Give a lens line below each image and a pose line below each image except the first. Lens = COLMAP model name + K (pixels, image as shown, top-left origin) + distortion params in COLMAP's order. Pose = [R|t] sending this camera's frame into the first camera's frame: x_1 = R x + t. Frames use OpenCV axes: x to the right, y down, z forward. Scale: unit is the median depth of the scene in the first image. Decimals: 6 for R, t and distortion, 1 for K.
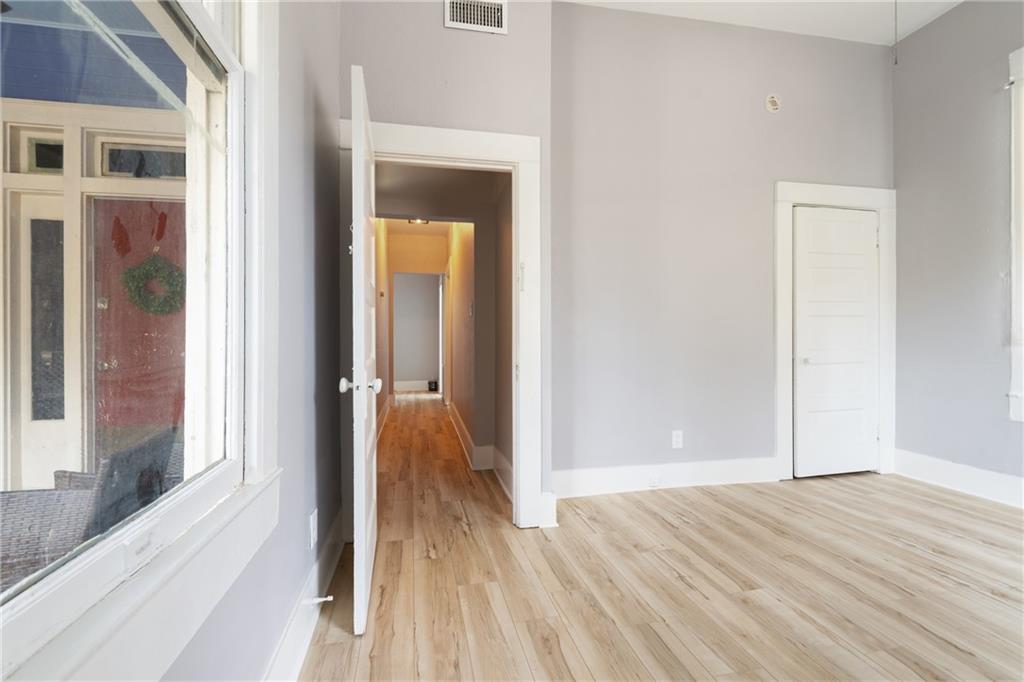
lens RADIAL K [[453.7, 0, 503.4], [0, 453.7, 338.0], [0, 0, 1]] dist [0.000524, -0.001411]
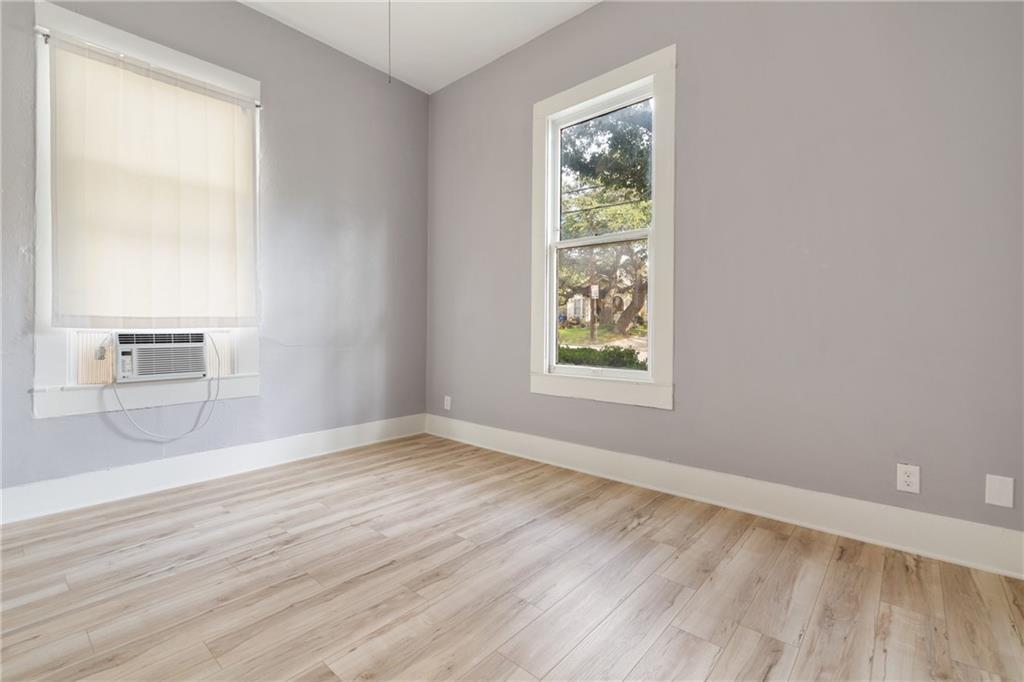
lens RADIAL K [[453.7, 0, 510.8], [0, 453.7, 325.4], [0, 0, 1]] dist [0.000524, -0.001411]
pose [[-0.609673, 0.007569, 0.792617, -0.145259], [-0.003666, 0.999917, -0.012369, 0.010891], [-0.792645, -0.010447, -0.609595, 0.925740]]
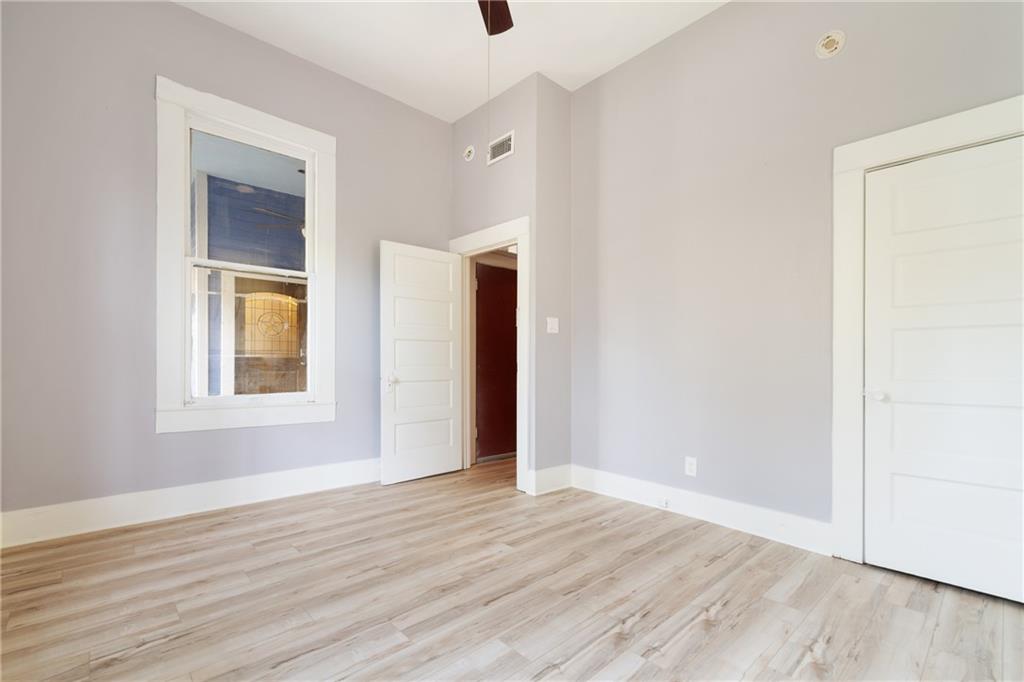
lens RADIAL K [[453.7, 0, 509.7], [0, 453.7, 362.0], [0, 0, 1]] dist [0.000524, -0.001411]
pose [[0.514551, 0.013761, -0.857349, 1.297562], [-0.009316, 0.999902, 0.010457, -0.004465], [0.857409, 0.002607, 0.514629, 0.233773]]
